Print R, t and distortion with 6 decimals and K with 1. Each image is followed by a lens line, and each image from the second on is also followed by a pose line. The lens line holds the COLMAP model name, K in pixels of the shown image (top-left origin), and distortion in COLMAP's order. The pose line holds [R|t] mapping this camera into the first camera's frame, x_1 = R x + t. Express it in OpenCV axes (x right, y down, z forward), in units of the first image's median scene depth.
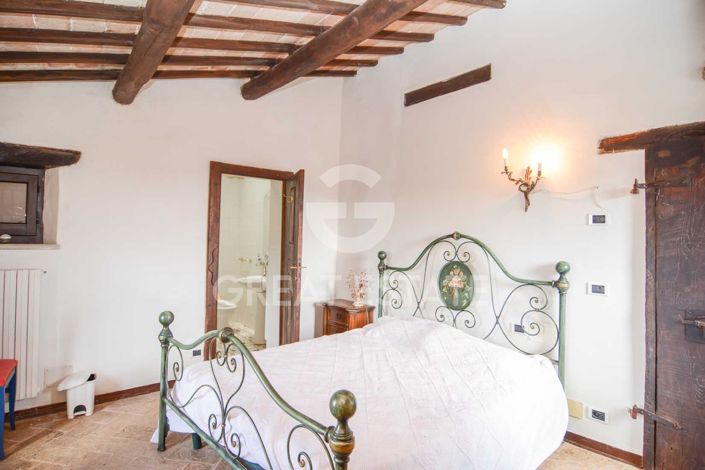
lens RADIAL K [[378.6, 0, 347.9], [0, 378.6, 225.8], [0, 0, 1]] dist [-0.004595, -0.012862]
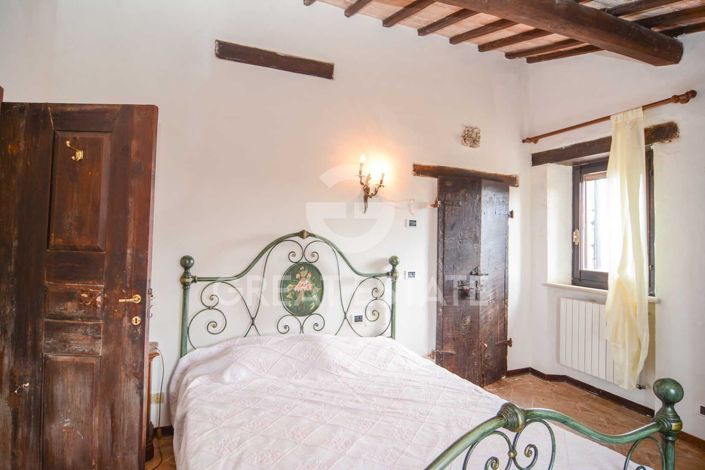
lens RADIAL K [[378.6, 0, 347.9], [0, 378.6, 225.8], [0, 0, 1]] dist [-0.004595, -0.012862]
pose [[0.317575, 0.017025, 0.948080, -0.556110], [-0.039739, 0.999199, -0.004631, 0.005934], [-0.947400, -0.036205, 0.317997, 0.622923]]
